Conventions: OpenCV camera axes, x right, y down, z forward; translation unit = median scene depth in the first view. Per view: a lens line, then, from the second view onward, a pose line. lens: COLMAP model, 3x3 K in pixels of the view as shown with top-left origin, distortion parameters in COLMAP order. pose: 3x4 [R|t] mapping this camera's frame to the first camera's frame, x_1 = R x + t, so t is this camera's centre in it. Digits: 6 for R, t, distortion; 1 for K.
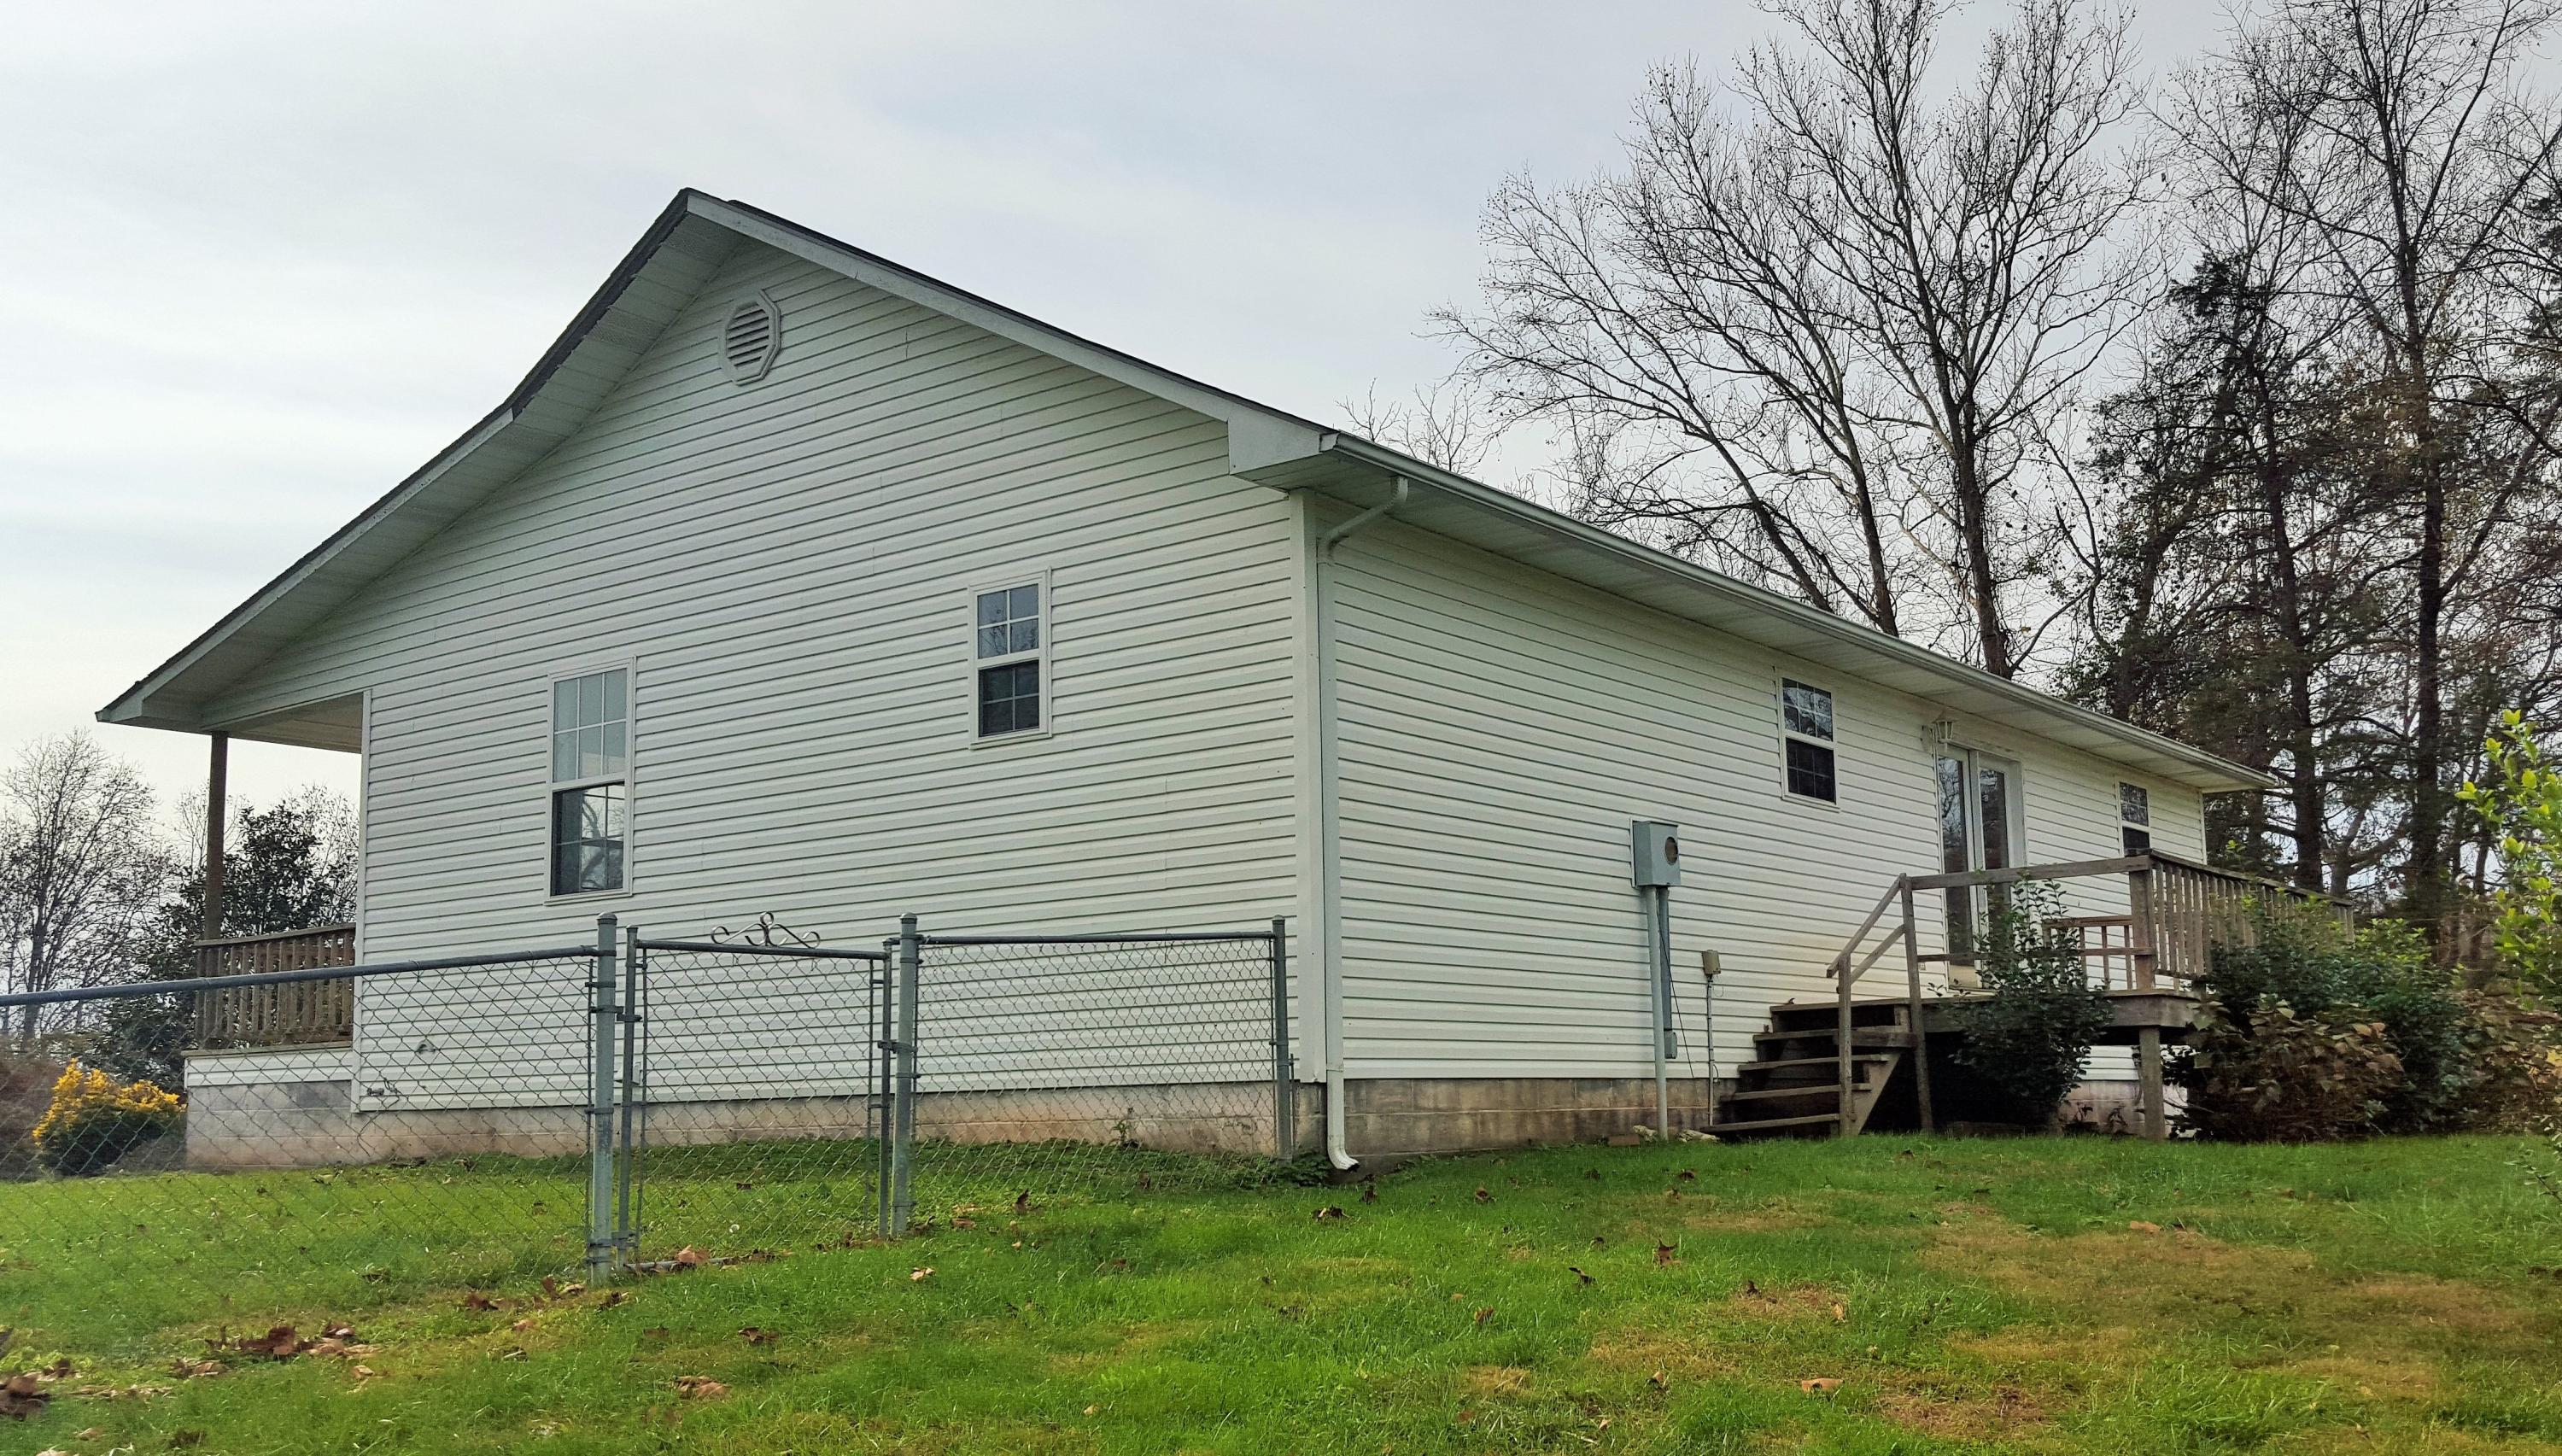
lens RADIAL K [[2227.8, 0, 1274.0], [0, 2227.8, 724.9], [0, 0, 1]] dist [0.052377, 0.007458]
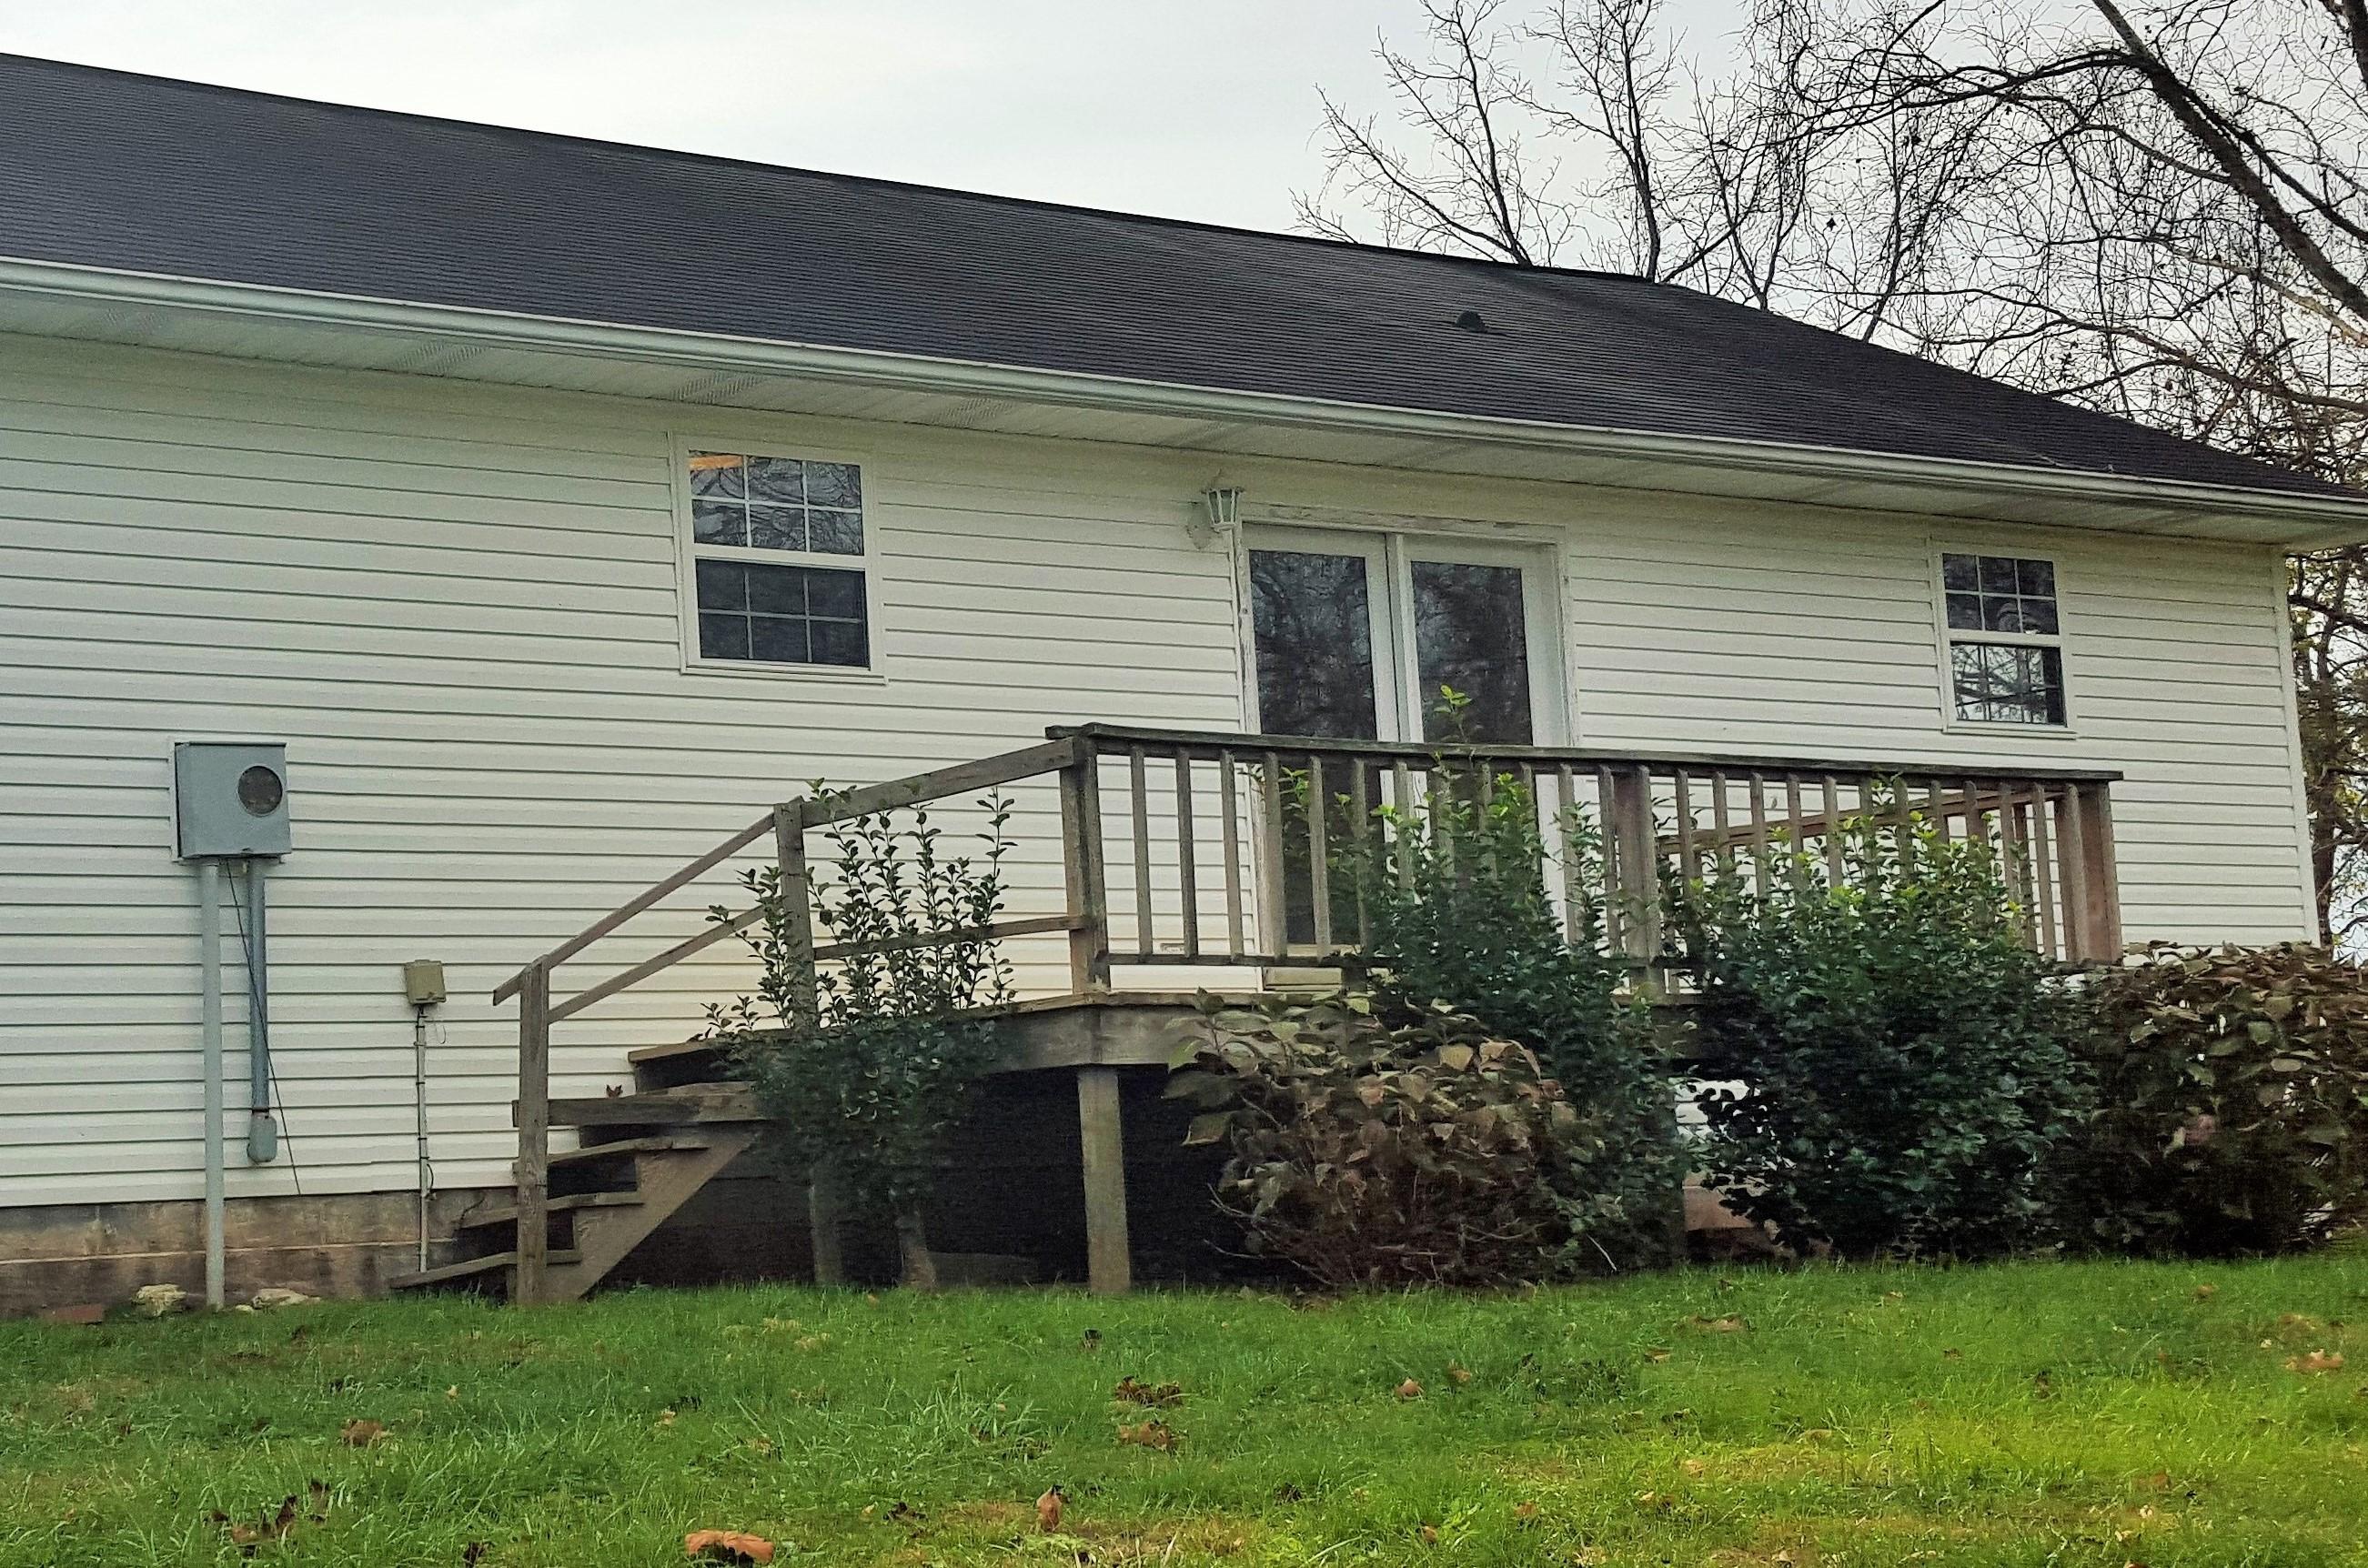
lens RADIAL K [[3257.6, 0, 1181.2], [0, 3257.6, 780.6], [0, 0, 1]] dist [-0.007654, 0.000000]
pose [[0.911110, -0.075396, -0.405209, 0.267984], [0.093586, 0.995291, 0.025238, 0.020666], [0.401398, -0.060916, 0.913876, 0.132682]]
